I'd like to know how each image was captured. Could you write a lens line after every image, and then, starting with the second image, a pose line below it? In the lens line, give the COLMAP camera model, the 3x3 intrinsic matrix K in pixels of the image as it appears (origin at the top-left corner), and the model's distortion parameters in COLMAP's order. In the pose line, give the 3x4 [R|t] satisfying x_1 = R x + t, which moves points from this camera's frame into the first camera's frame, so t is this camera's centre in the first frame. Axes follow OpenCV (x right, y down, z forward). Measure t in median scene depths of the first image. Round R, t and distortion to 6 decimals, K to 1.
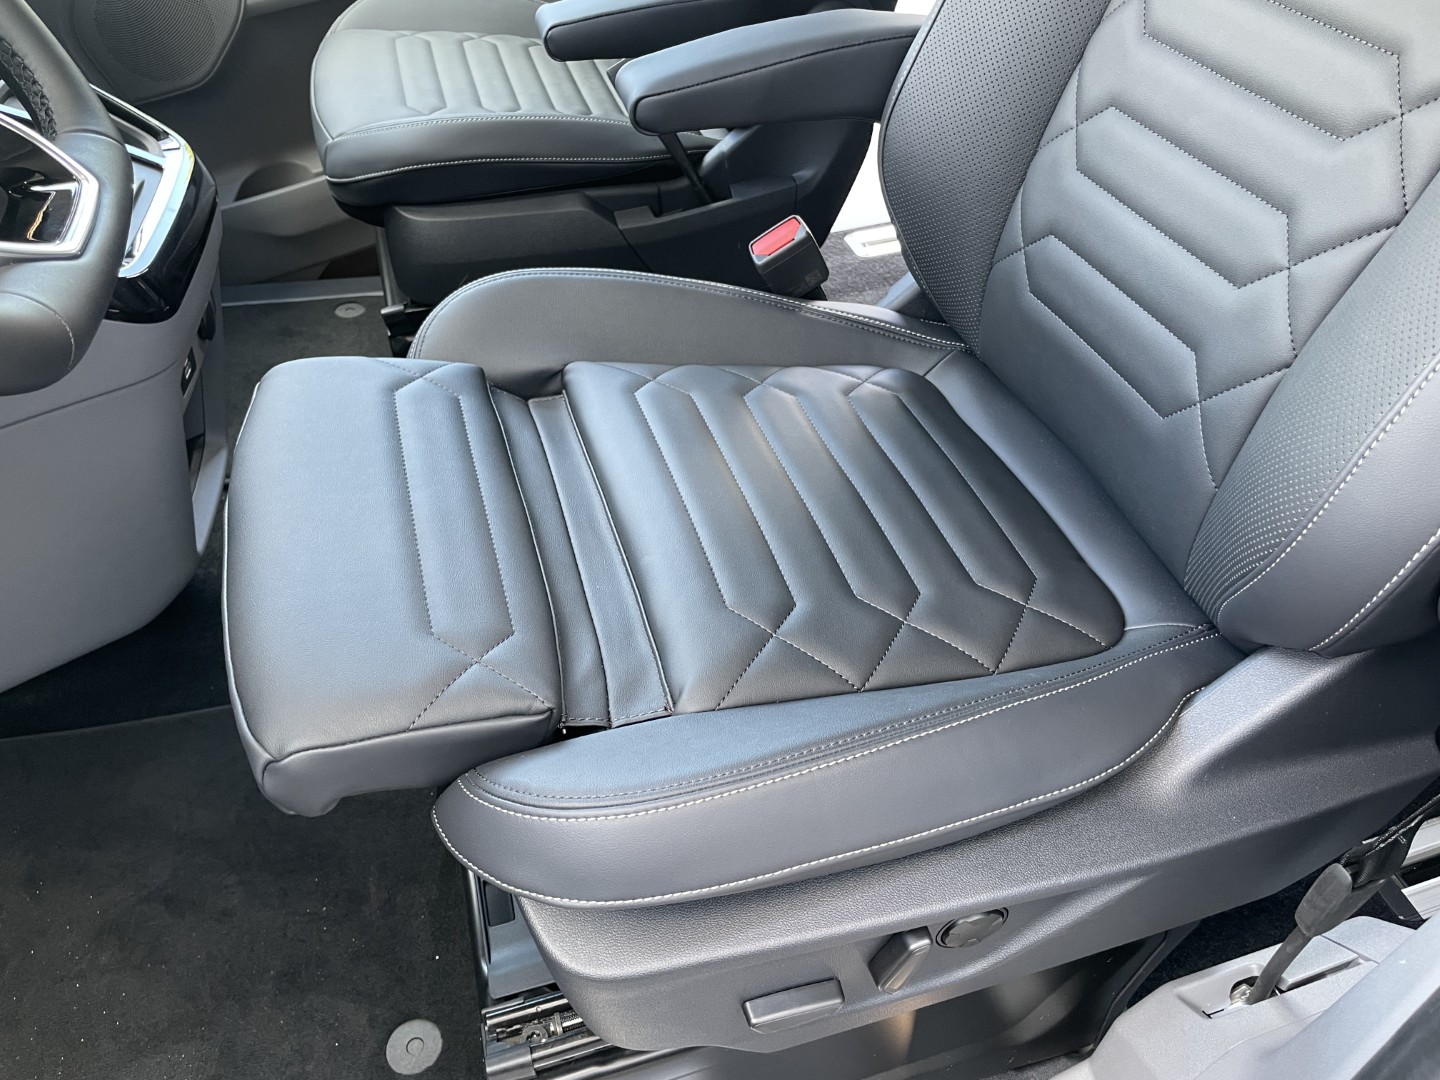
lens RADIAL K [[1104.4, 0, 693.5], [0, 1104.4, 528.6], [0, 0, 1]] dist [0.046299, -0.035298]
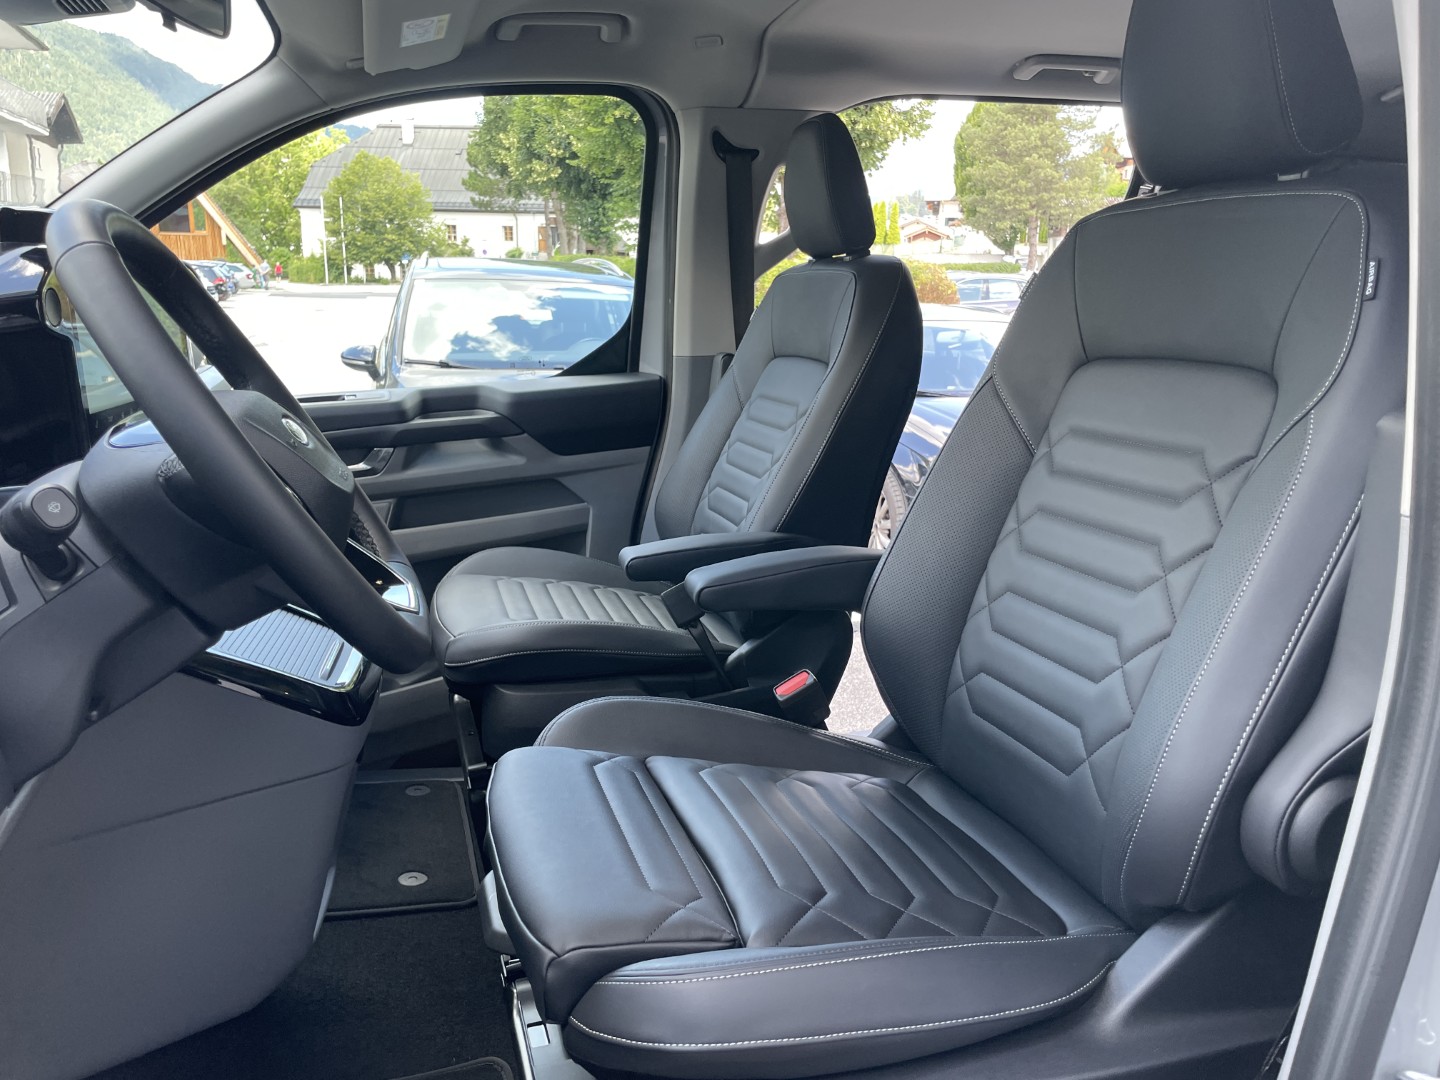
lens RADIAL K [[1104.4, 0, 719.5], [0, 1104.4, 540.0], [0, 0, 1]] dist [0.046299, -0.035298]
pose [[0.998980, 0.022906, 0.038921, -0.088248], [-0.001008, 0.872914, -0.487874, 0.301466], [-0.045149, 0.487337, 0.872046, -0.356996]]
